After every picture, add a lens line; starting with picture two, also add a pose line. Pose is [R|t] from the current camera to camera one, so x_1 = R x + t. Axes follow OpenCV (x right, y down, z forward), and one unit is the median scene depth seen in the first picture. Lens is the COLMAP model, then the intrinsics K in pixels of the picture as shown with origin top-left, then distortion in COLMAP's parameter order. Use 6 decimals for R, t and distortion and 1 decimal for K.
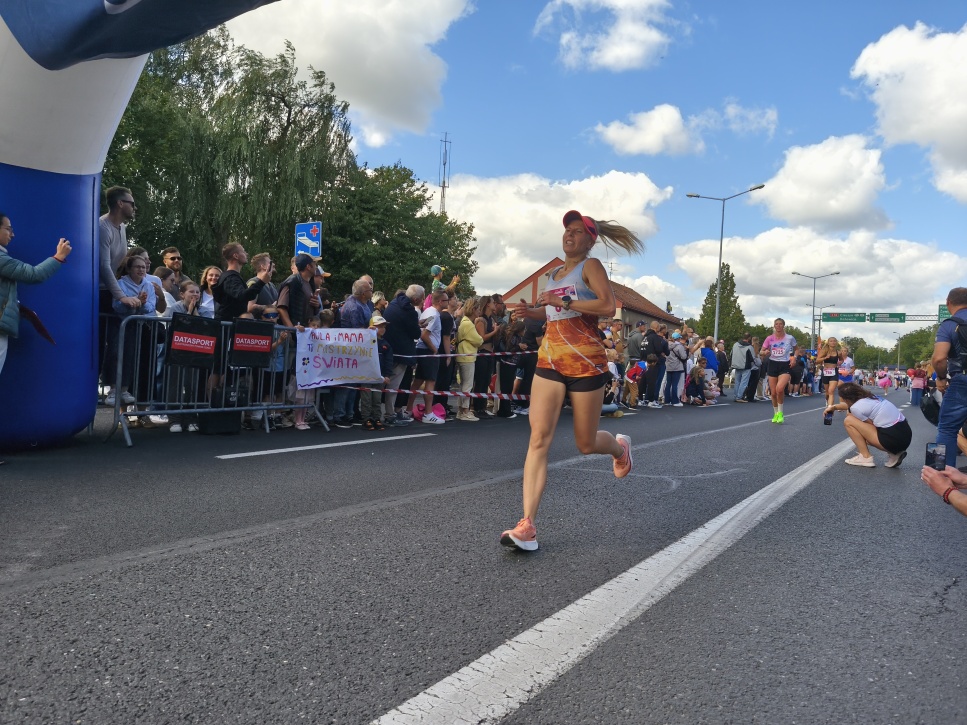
lens RADIAL K [[649.9, 0, 483.5], [0, 649.9, 362.5], [0, 0, 1]] dist [-0.008570, -0.005998]
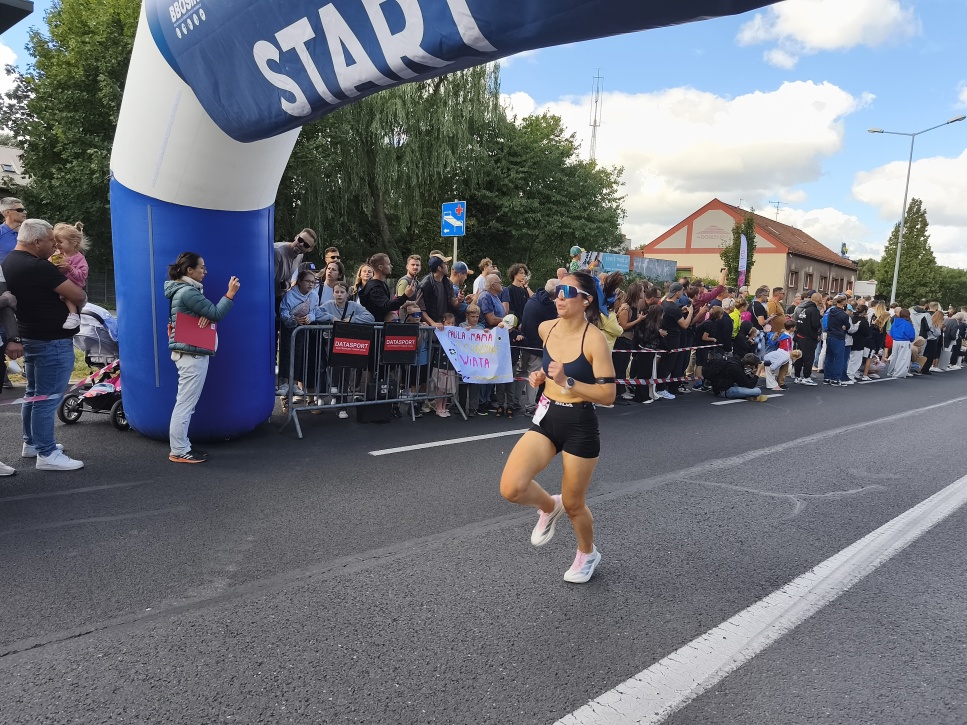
lens RADIAL K [[656.2, 0, 487.0], [0, 656.2, 353.4], [0, 0, 1]] dist [0.024396, -0.067673]
pose [[0.974476, 0.031637, -0.222252, 0.057806], [-0.009304, 0.994861, 0.100824, -0.186307], [0.224300, -0.096183, 0.969762, -0.084399]]
